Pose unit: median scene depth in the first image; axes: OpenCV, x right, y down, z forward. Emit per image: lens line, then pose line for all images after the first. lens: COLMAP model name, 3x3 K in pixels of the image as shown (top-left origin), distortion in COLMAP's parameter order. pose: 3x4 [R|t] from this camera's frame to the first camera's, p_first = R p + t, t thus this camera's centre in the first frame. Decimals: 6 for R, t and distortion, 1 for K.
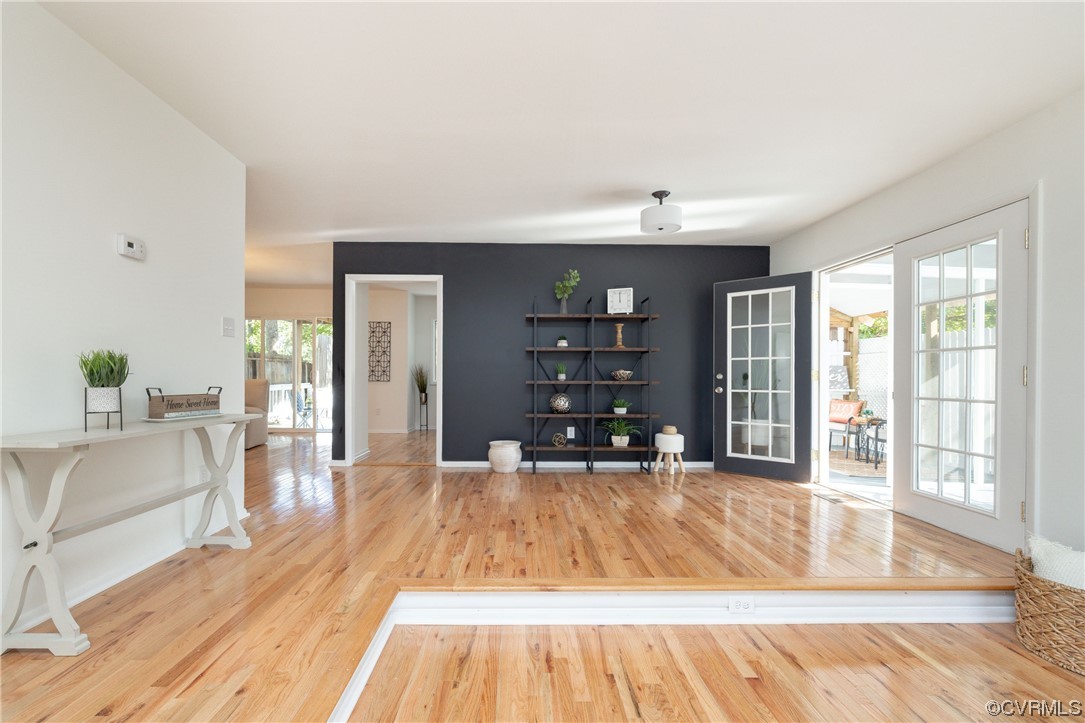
lens RADIAL K [[466.1, 0, 537.3], [0, 466.1, 381.3], [0, 0, 1]] dist [-0.002496, -0.000243]
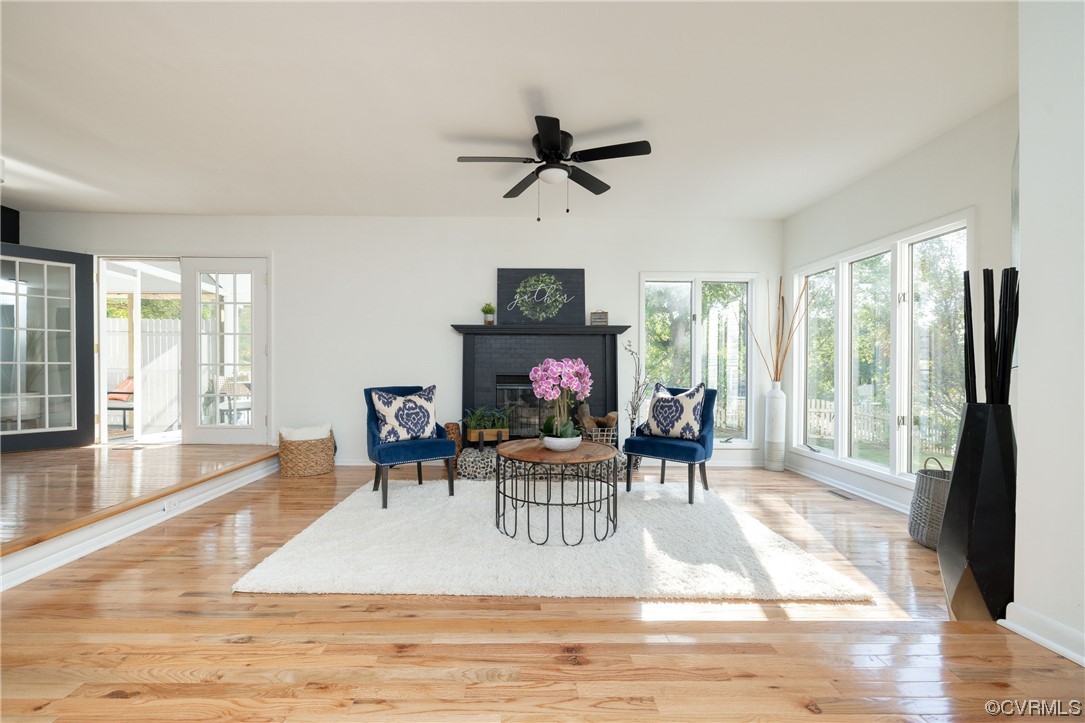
lens RADIAL K [[457.9, 0, 540.0], [0, 457.9, 365.5], [0, 0, 1]] dist [0.000528, 0.000186]
pose [[0.007214, -0.027526, 0.999595, -0.641478], [0.006688, 0.999600, 0.027478, 0.006994], [-0.999952, 0.006487, 0.007396, -0.109896]]
